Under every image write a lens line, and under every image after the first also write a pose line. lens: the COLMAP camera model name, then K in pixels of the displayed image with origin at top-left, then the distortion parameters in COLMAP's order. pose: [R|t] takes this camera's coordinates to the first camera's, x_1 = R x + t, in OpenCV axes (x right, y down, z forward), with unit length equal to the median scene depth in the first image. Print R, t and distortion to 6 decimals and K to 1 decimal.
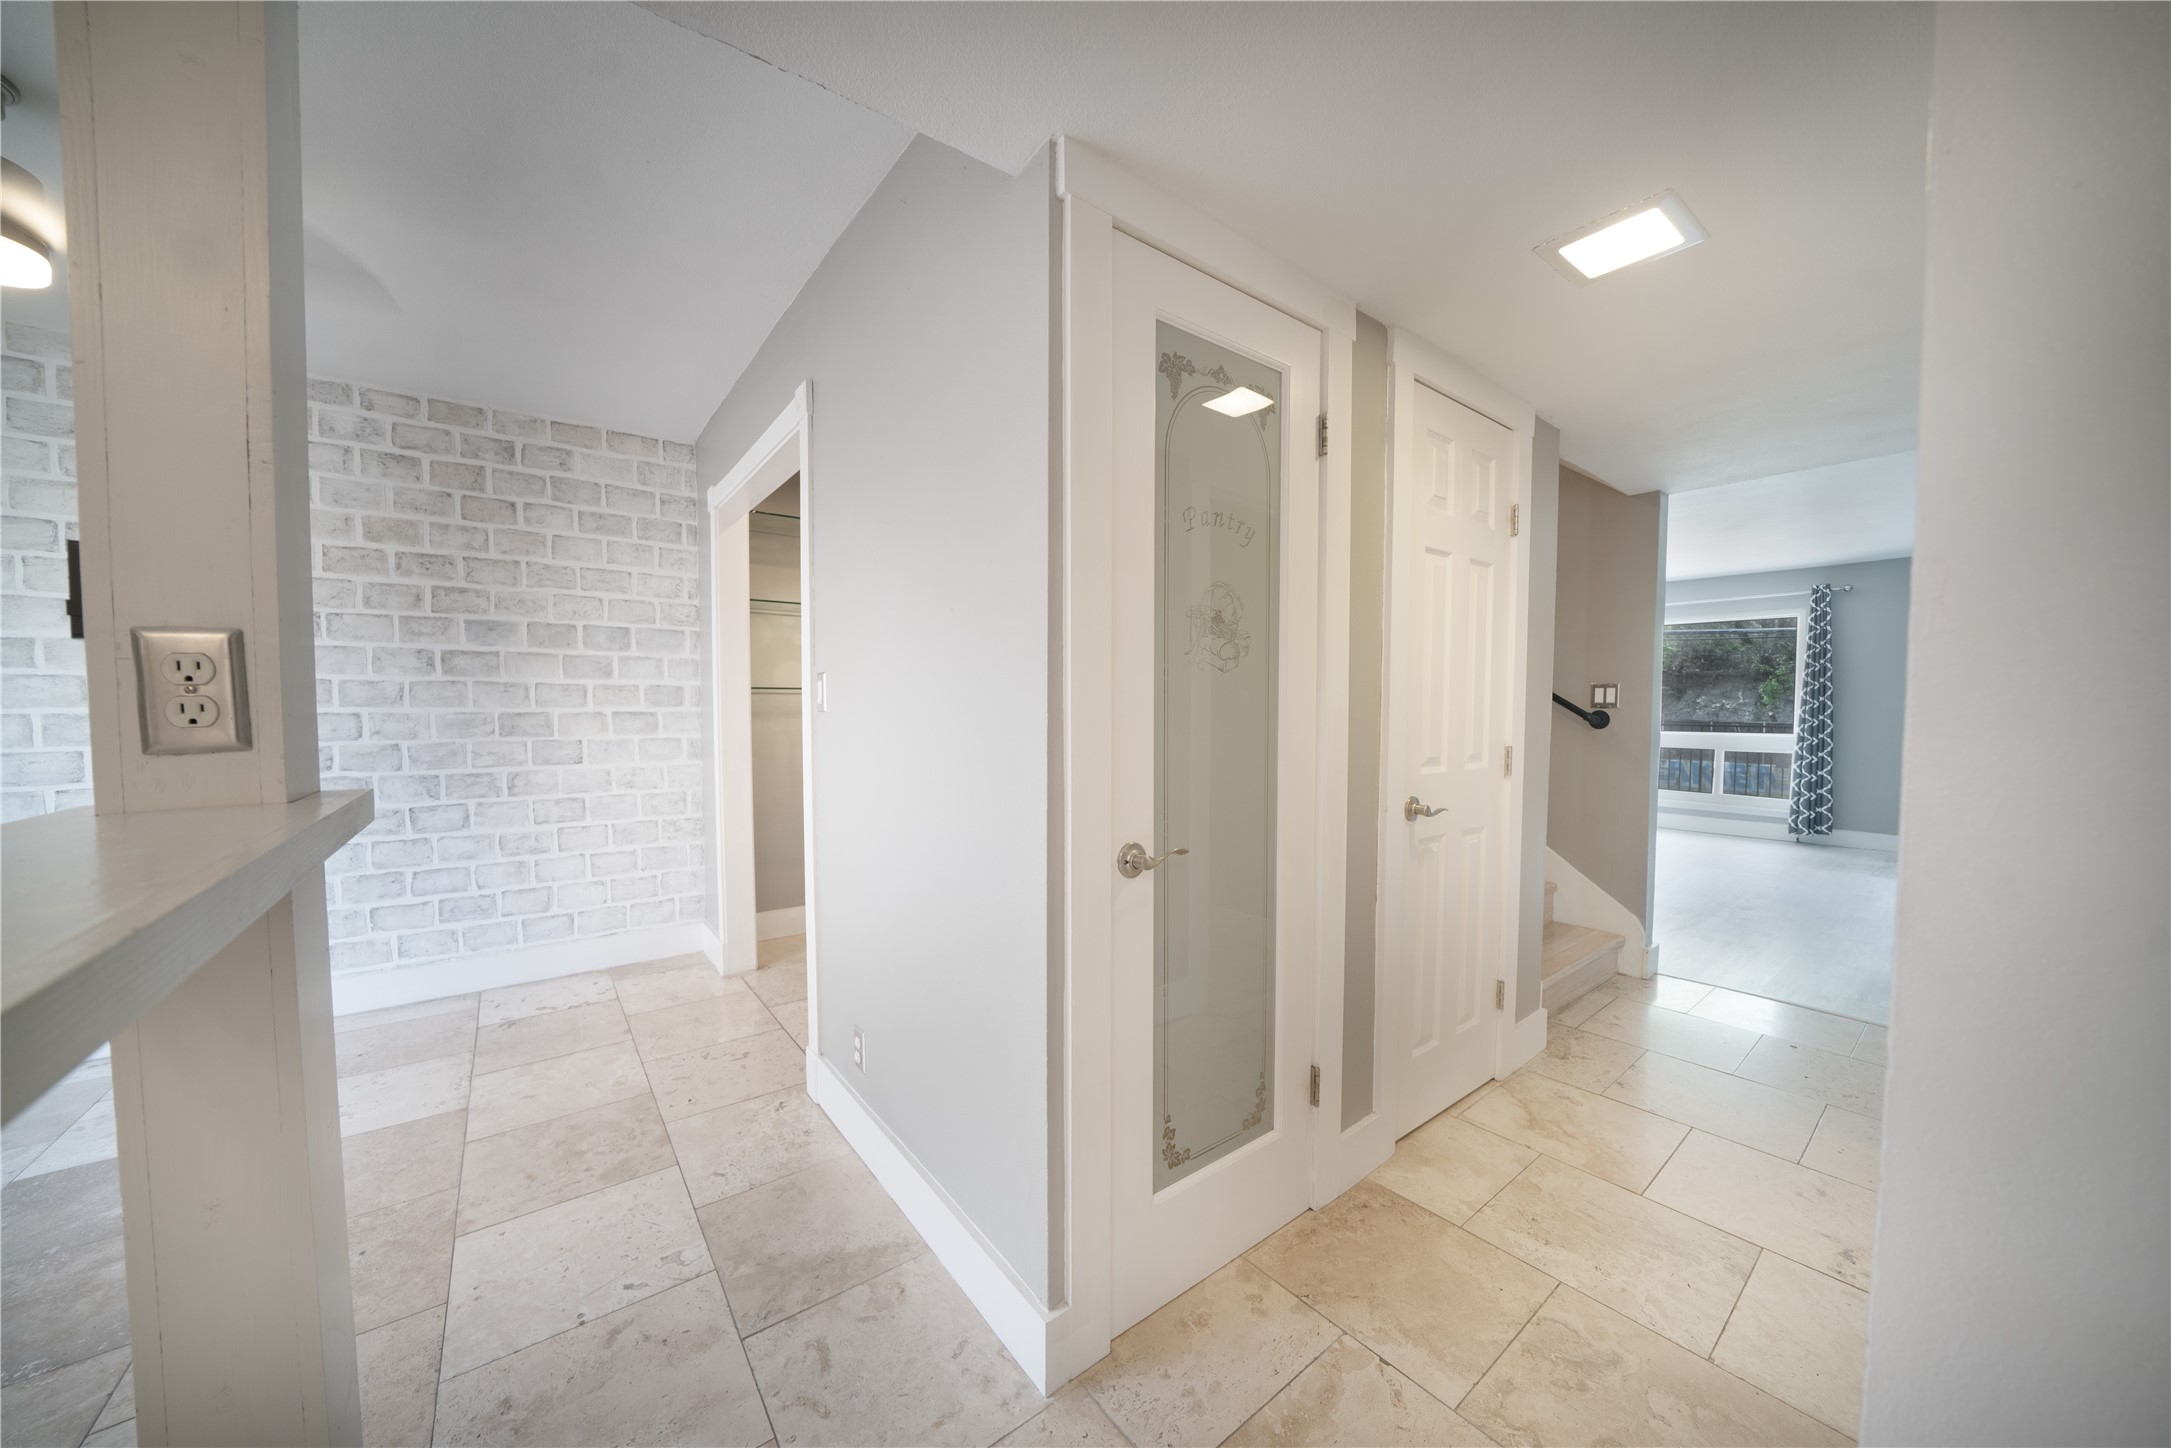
lens RADIAL K [[748.1, 0, 1086.1], [0, 748.1, 733.6], [0, 0, 1]] dist [-0.024042, 0.003174]
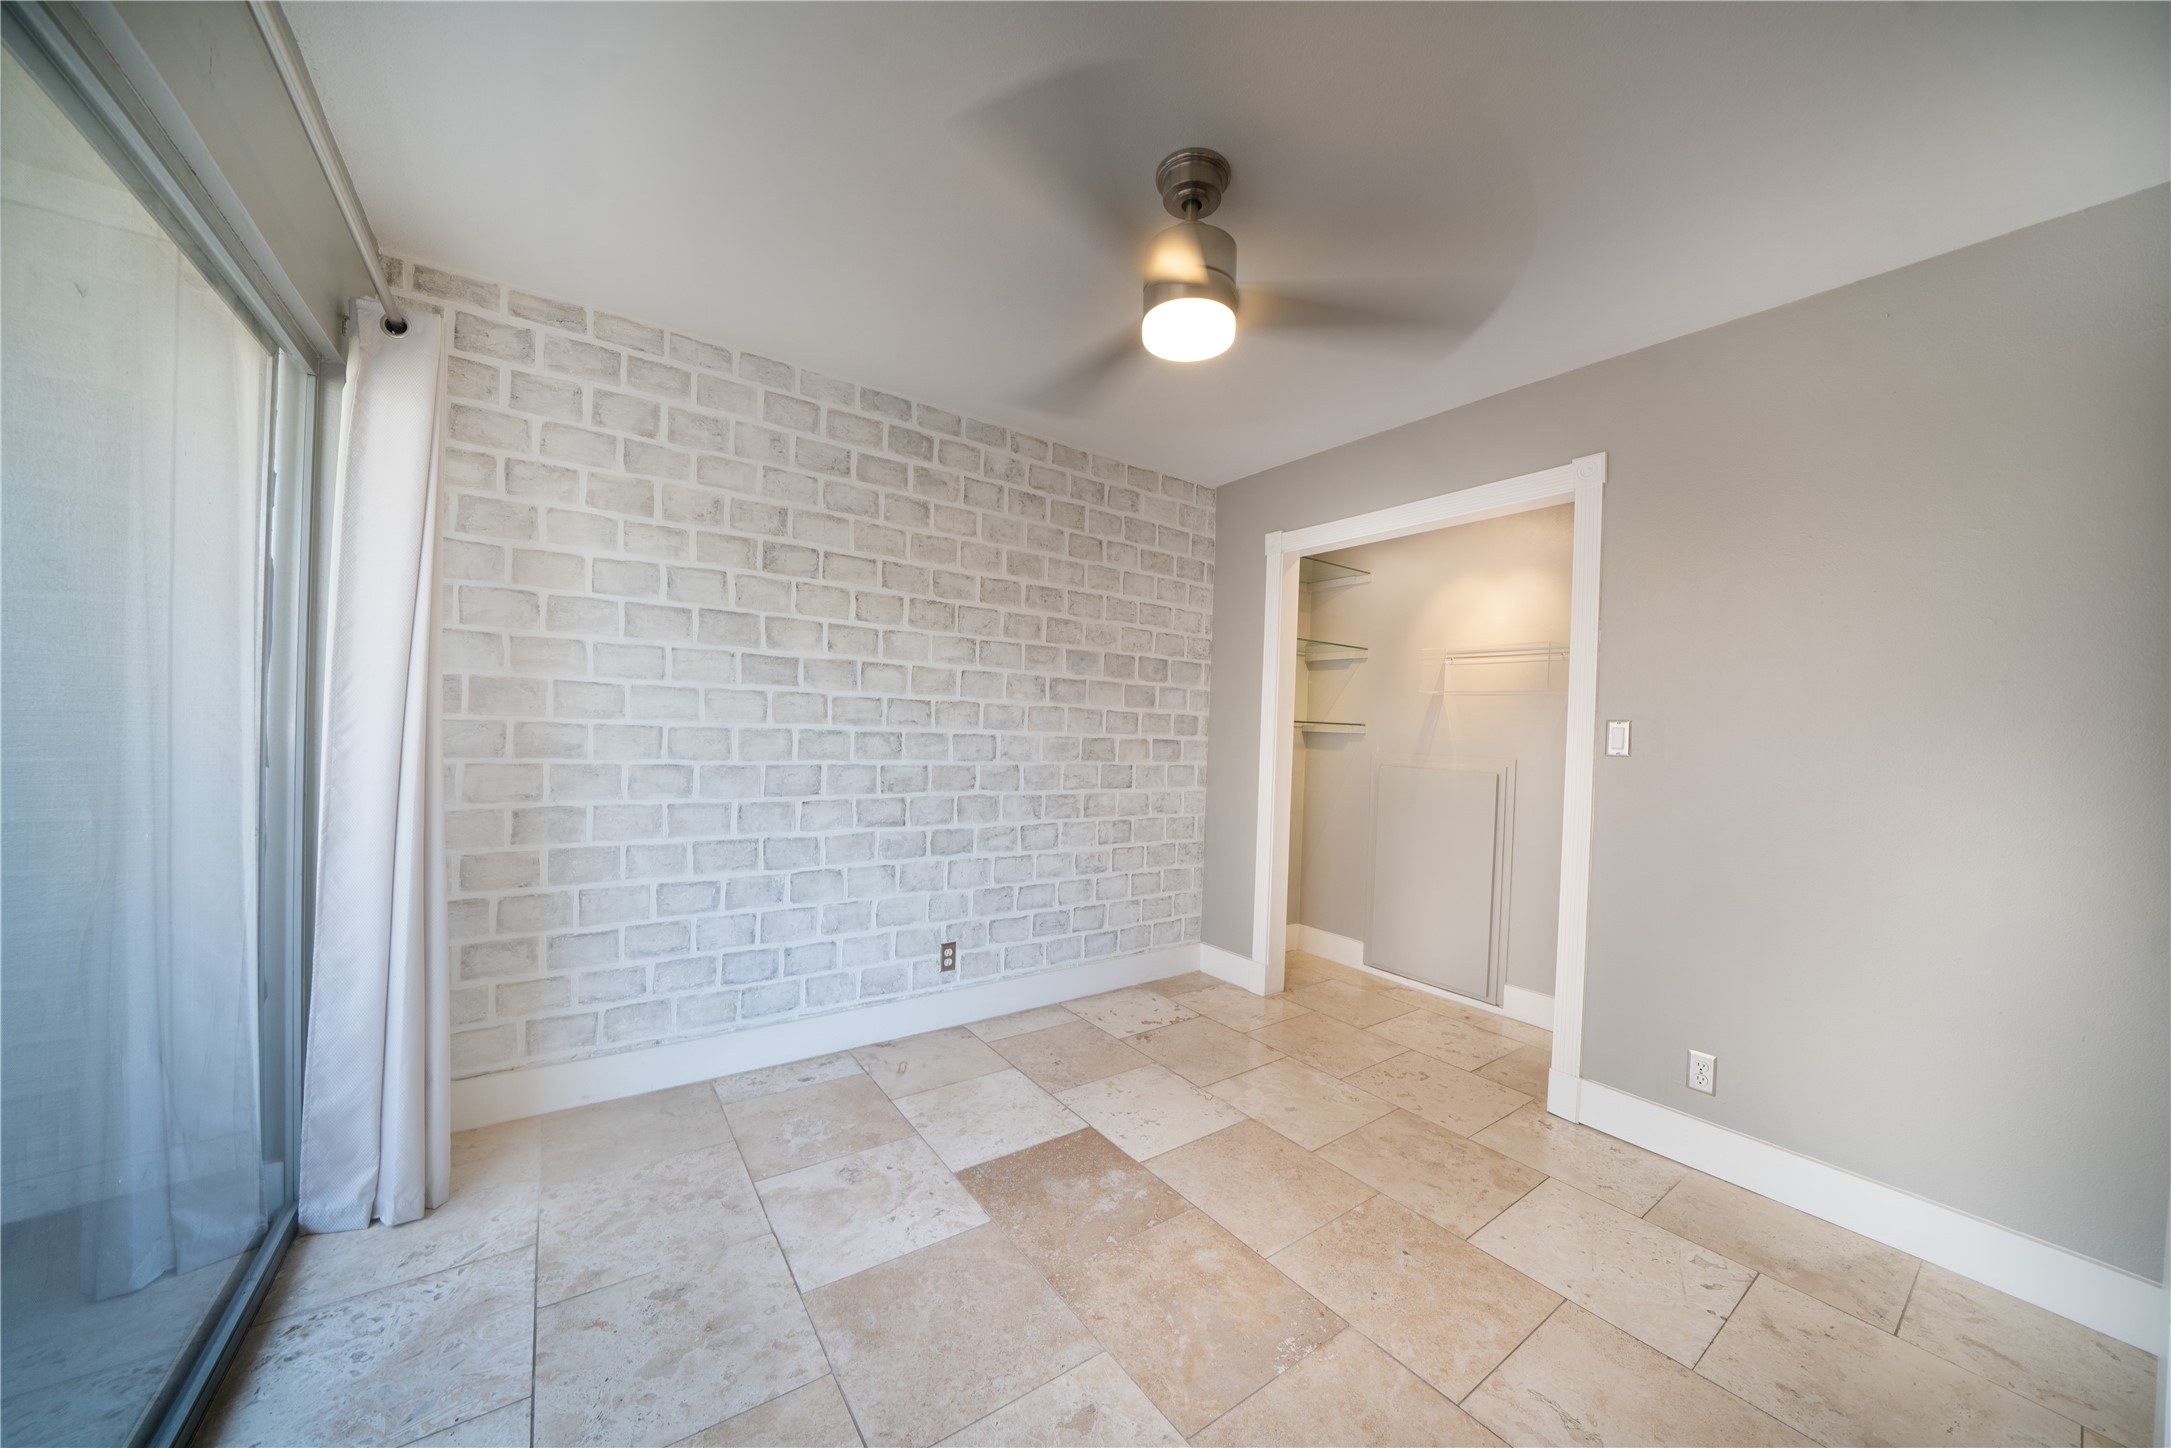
lens RADIAL K [[748.1, 0, 1099.4], [0, 748.1, 732.3], [0, 0, 1]] dist [-0.024042, 0.003174]
pose [[0.998997, 0.036271, -0.026262, -0.788979], [-0.037063, 0.998853, -0.030321, -0.004725], [0.025132, 0.031264, 0.999195, -0.072584]]
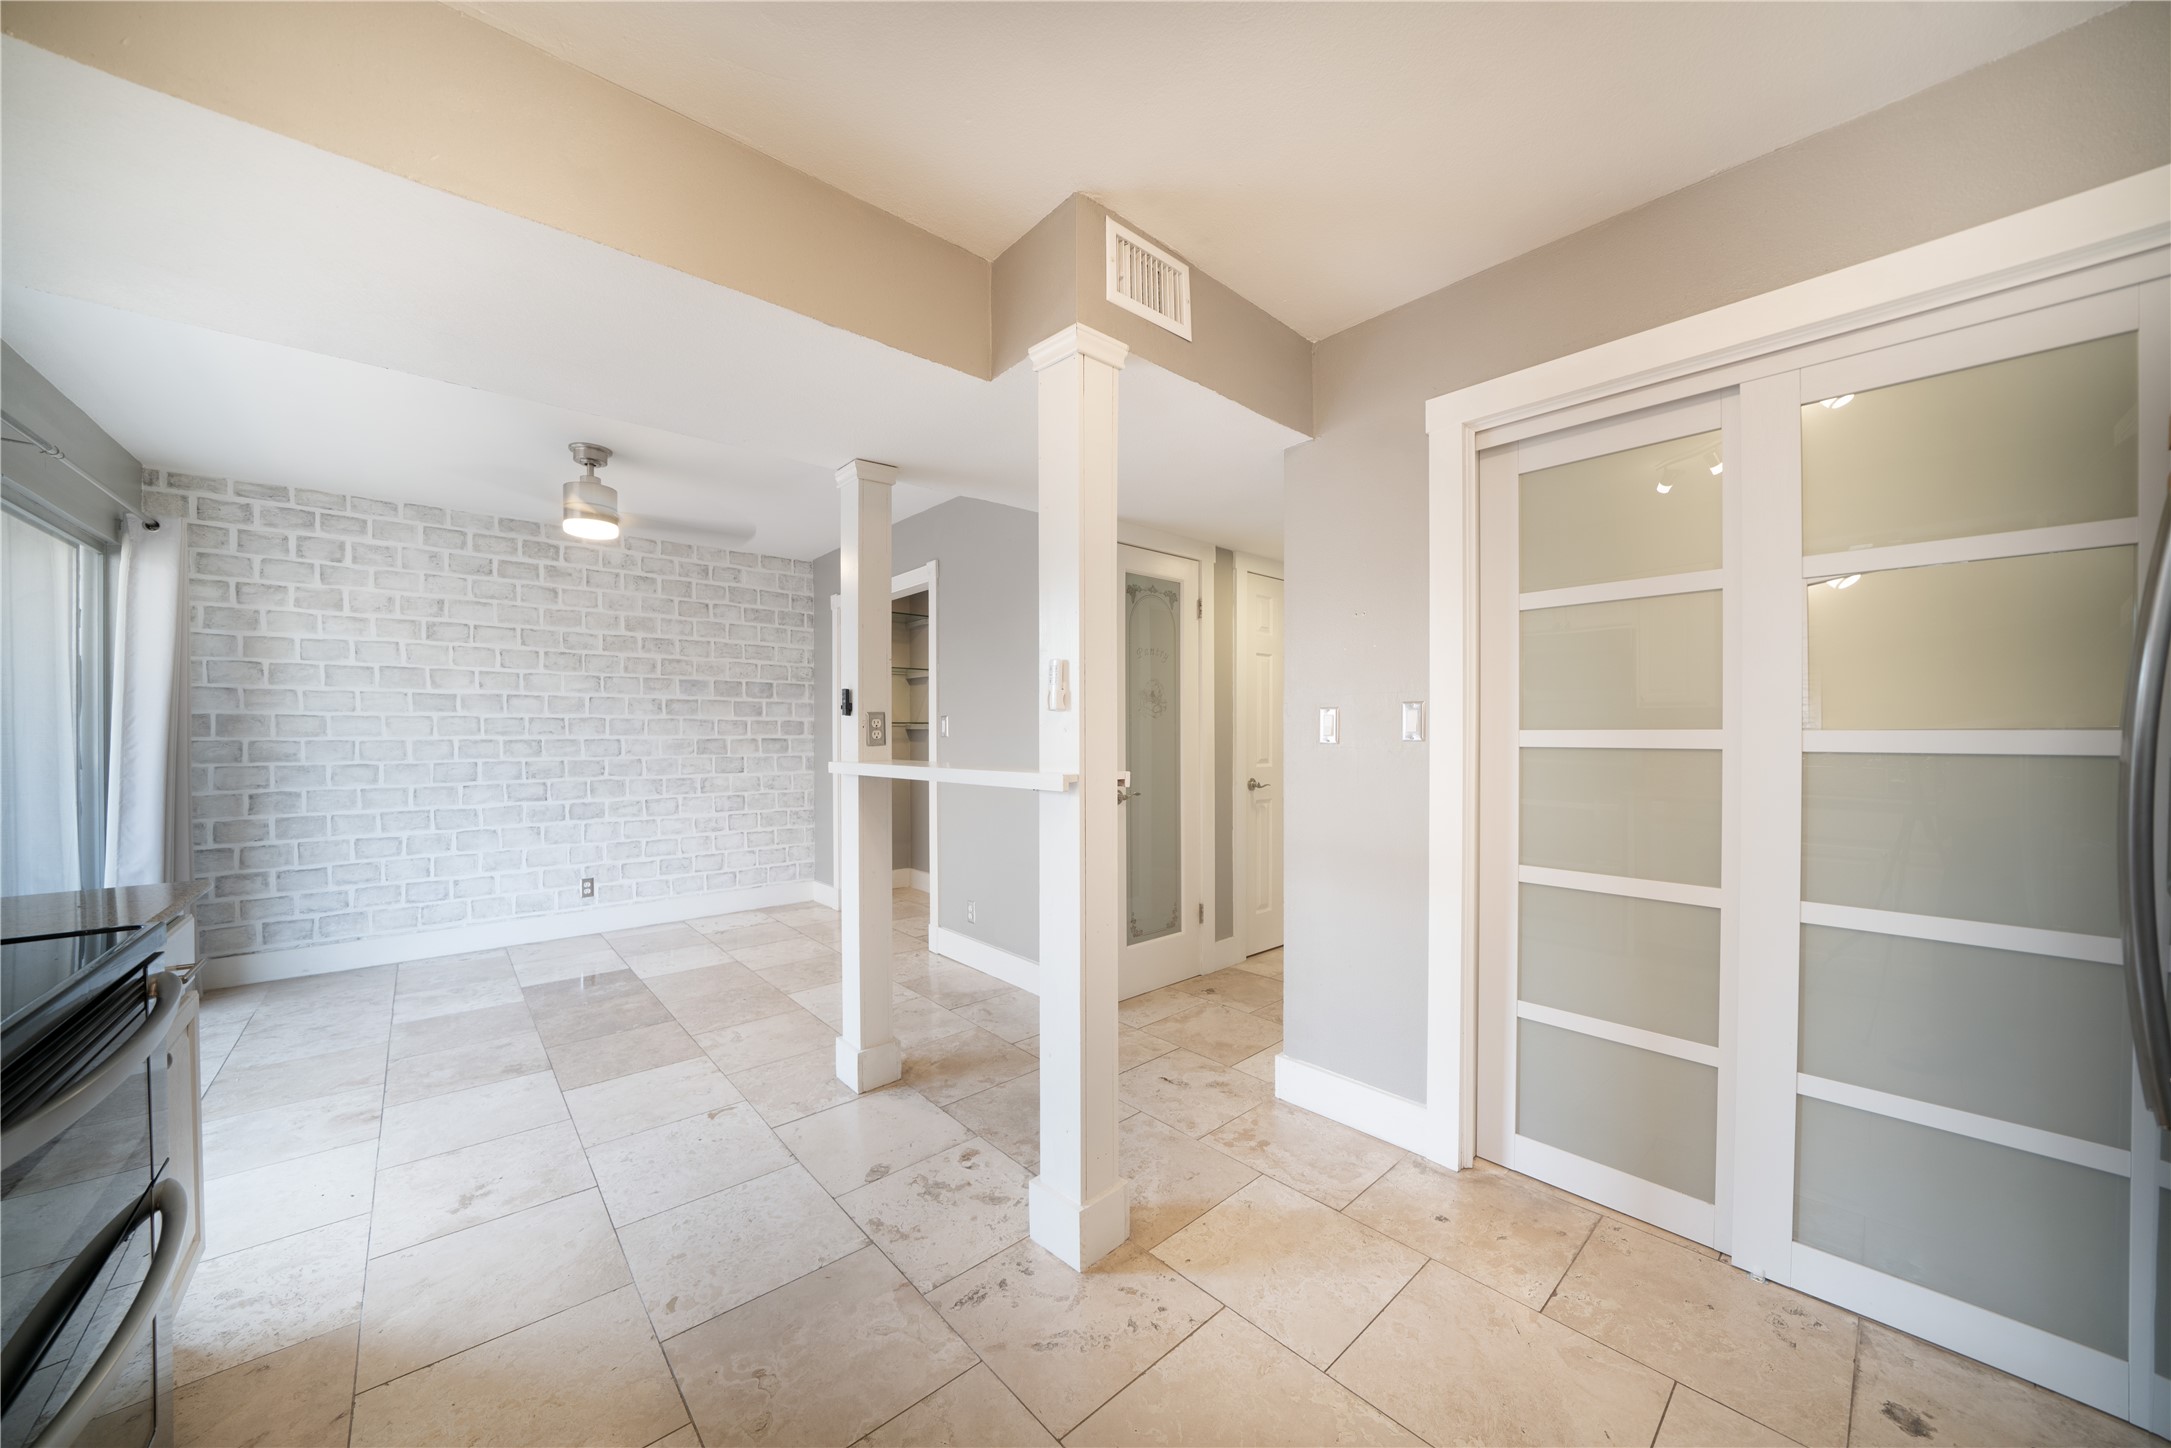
lens RADIAL K [[748.1, 0, 1087.6], [0, 748.1, 732.9], [0, 0, 1]] dist [-0.024042, 0.003174]
pose [[0.997372, -0.003378, 0.072374, -0.096451], [0.006236, 0.999208, -0.039302, 0.026933], [-0.072183, 0.039650, 0.996603, -0.650783]]
